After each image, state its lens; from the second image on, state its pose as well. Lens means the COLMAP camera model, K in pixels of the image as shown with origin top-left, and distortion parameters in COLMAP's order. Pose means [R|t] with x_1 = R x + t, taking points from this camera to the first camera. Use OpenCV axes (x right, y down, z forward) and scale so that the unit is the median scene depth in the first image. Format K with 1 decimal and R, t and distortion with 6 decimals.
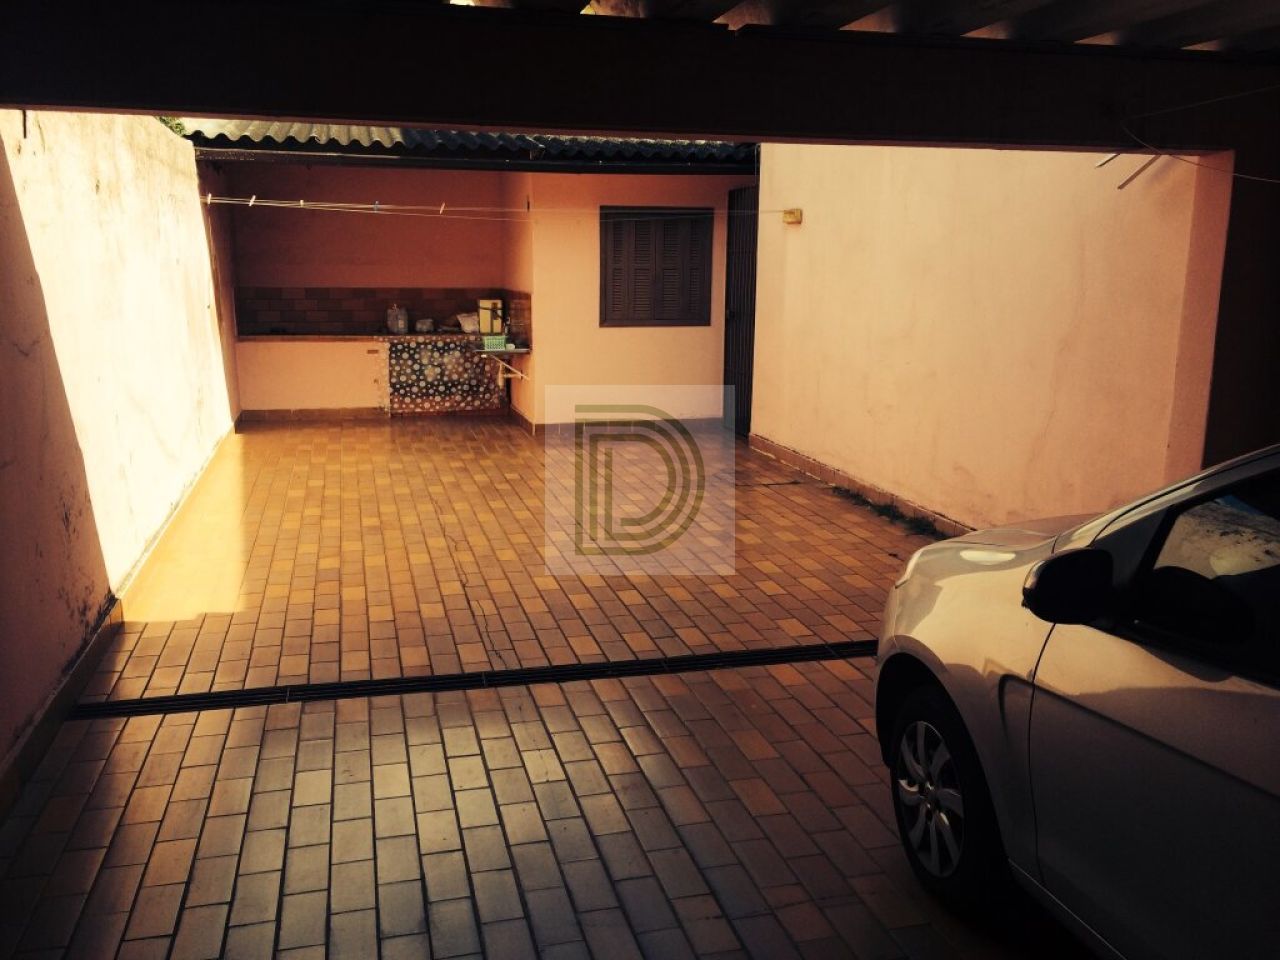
lens RADIAL K [[1116.4, 0, 641.0], [0, 1116.4, 477.6], [0, 0, 1]] dist [0.070680, -0.023613]
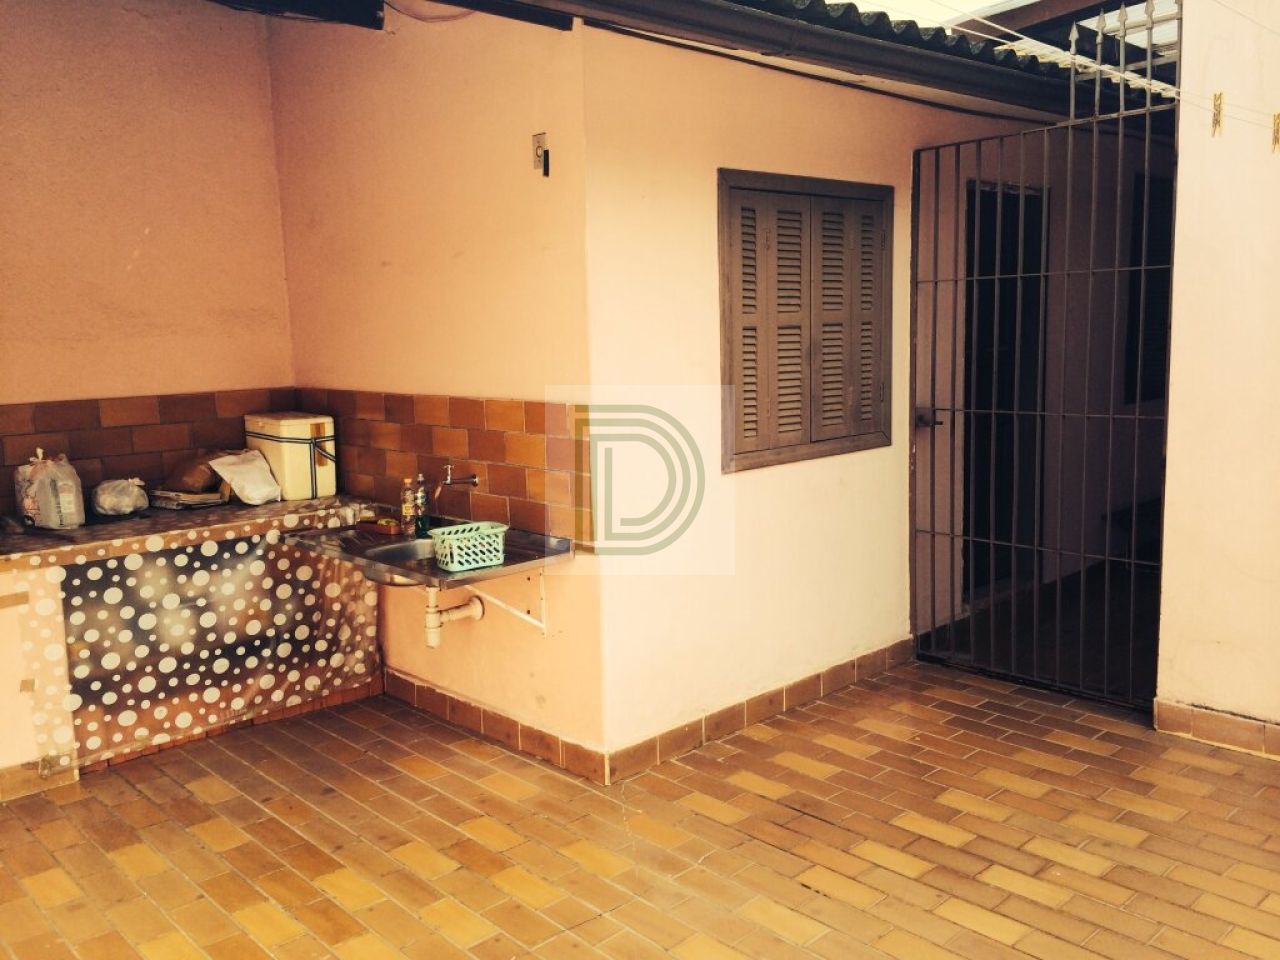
lens RADIAL K [[1116.4, 0, 638.1], [0, 1116.4, 482.8], [0, 0, 1]] dist [0.070680, -0.023613]
pose [[0.879672, -0.097808, 0.465415, -0.224765], [0.121325, 0.992396, -0.020761, -0.115234], [-0.459845, 0.074729, 0.884849, 0.602217]]
